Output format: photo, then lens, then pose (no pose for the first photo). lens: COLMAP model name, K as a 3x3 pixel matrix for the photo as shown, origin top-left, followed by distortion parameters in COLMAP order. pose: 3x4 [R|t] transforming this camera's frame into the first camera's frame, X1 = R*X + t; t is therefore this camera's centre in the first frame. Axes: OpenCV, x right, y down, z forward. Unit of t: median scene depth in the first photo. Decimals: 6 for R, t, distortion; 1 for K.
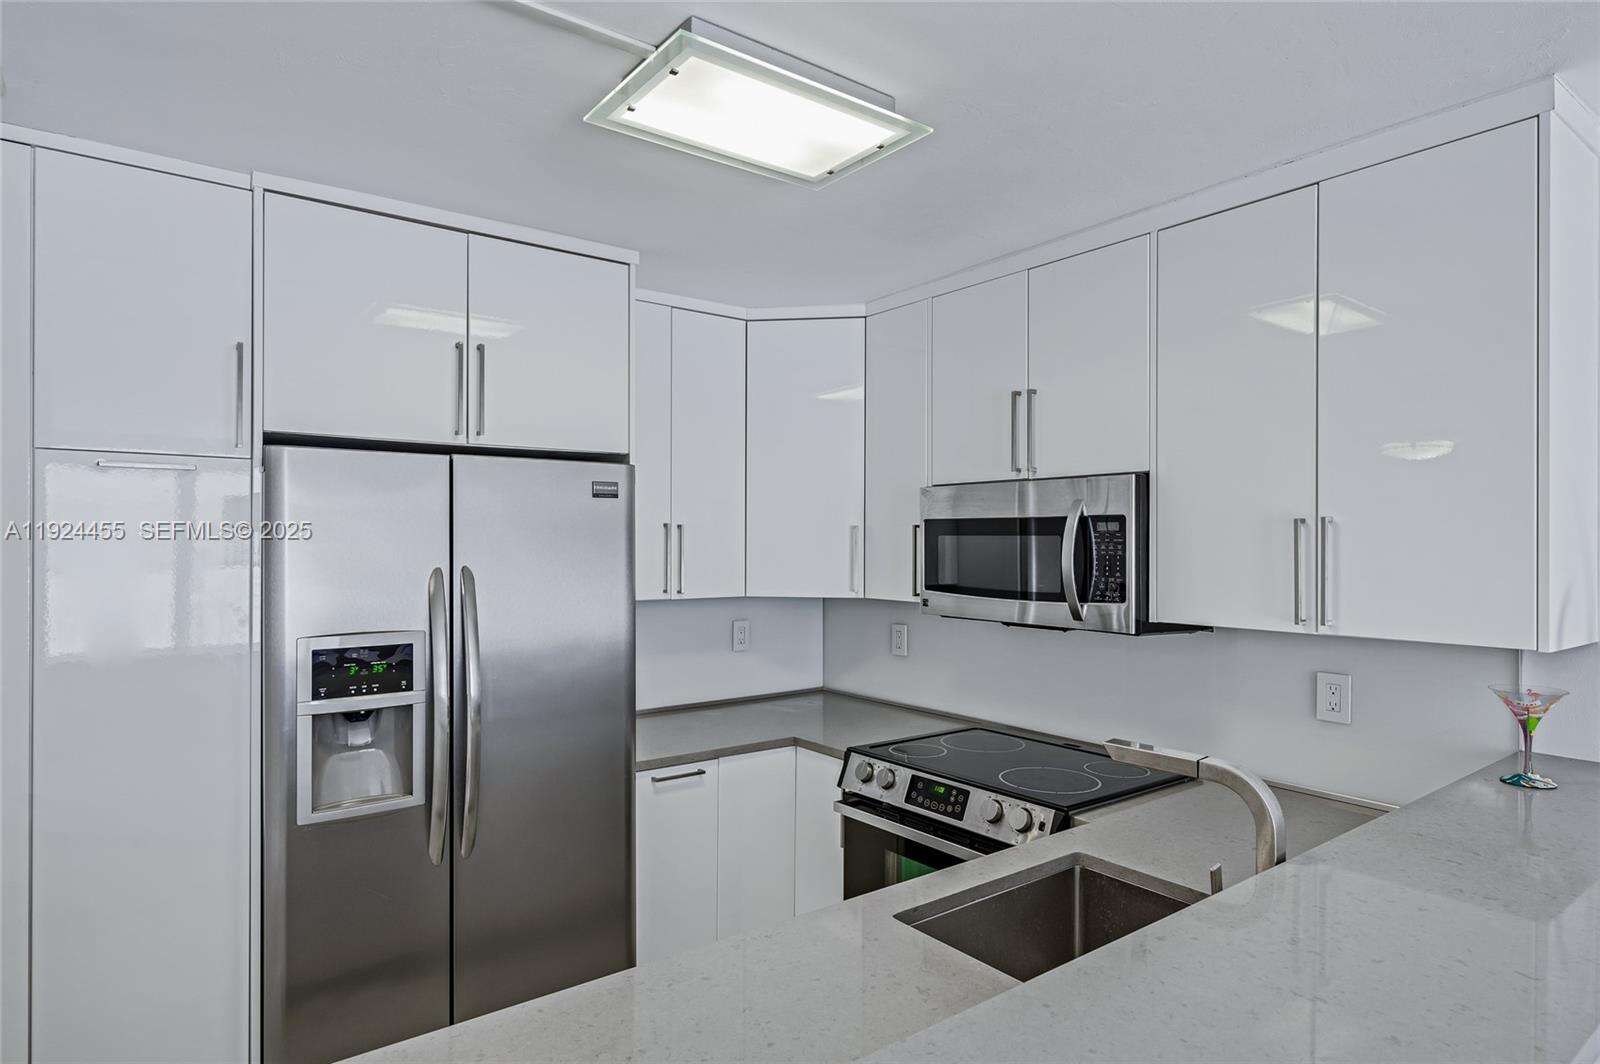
lens RADIAL K [[903.5, 0, 791.0], [0, 903.5, 540.3], [0, 0, 1]] dist [0.005447, 0.000423]
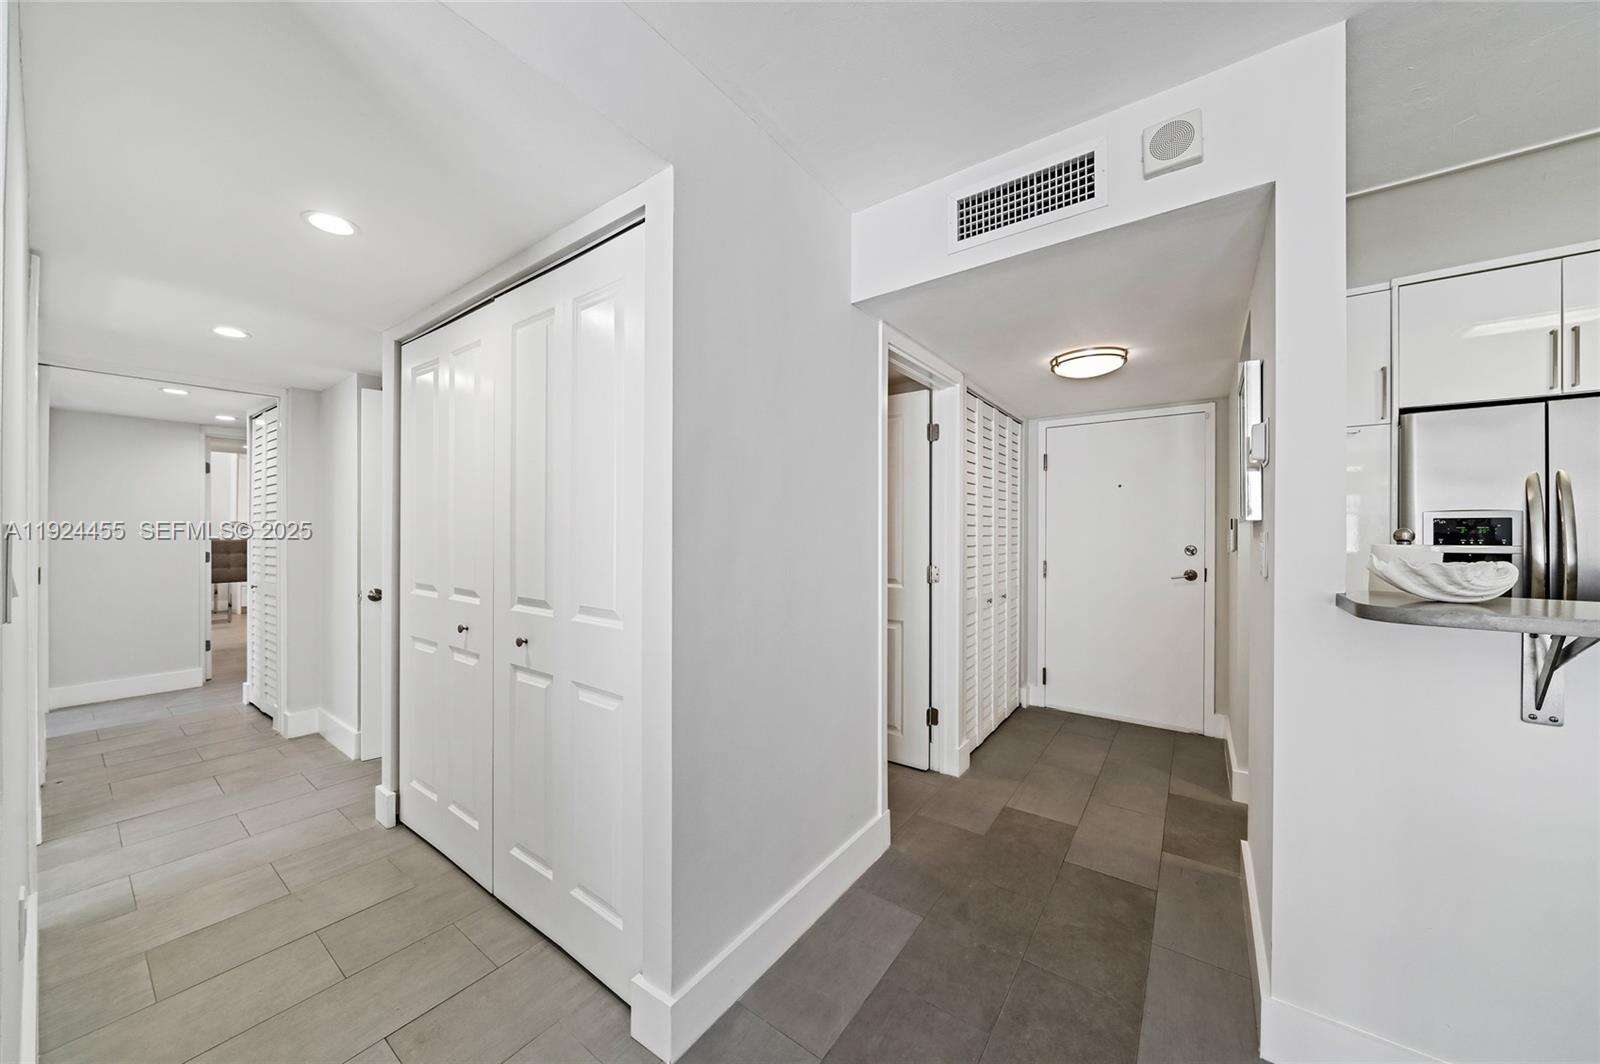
lens RADIAL K [[558.7, 0, 788.7], [0, 558.7, 530.8], [0, 0, 1]] dist [-0.009659, 0.000127]
pose [[0.264288, -0.002037, -0.964442, 0.208127], [-0.001228, 0.999996, -0.002449, 0.139853], [0.964443, 0.001831, 0.264285, -0.556726]]
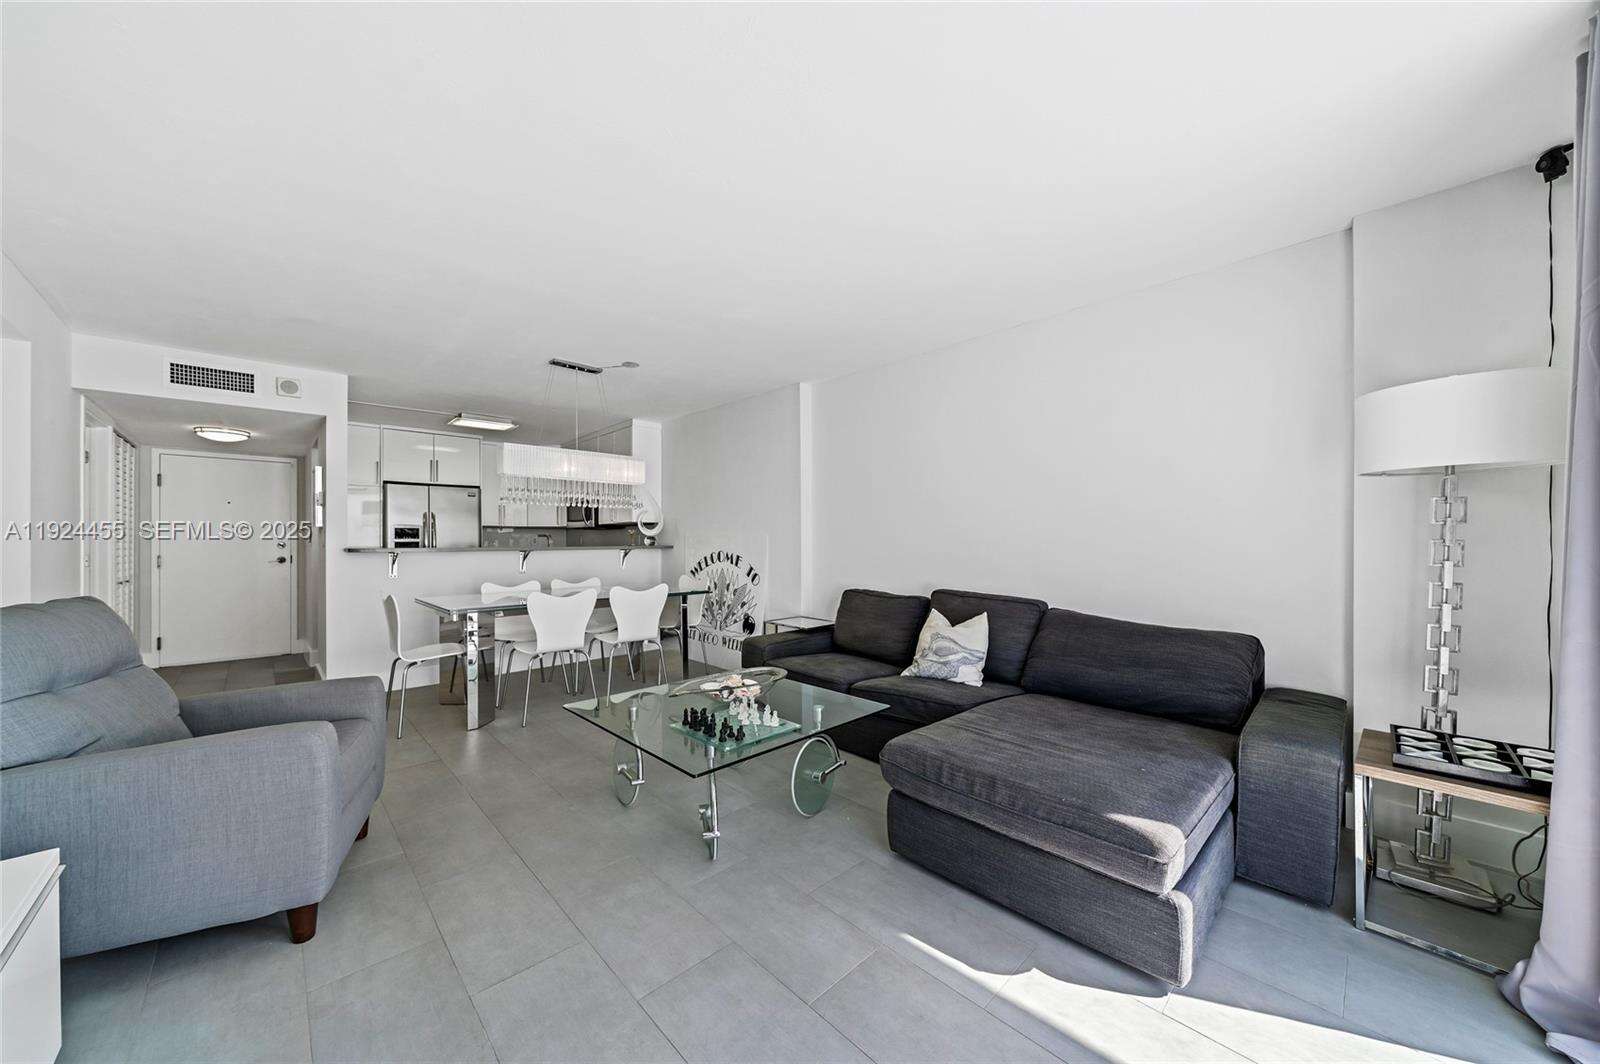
lens RADIAL K [[558.7, 0, 805.5], [0, 558.7, 543.7], [0, 0, 1]] dist [-0.009659, 0.000127]
pose [[0.993967, -0.004238, 0.109594, 1.152040], [0.004157, 0.999991, 0.000965, 0.191577], [-0.109597, -0.000503, 0.993976, -1.897975]]
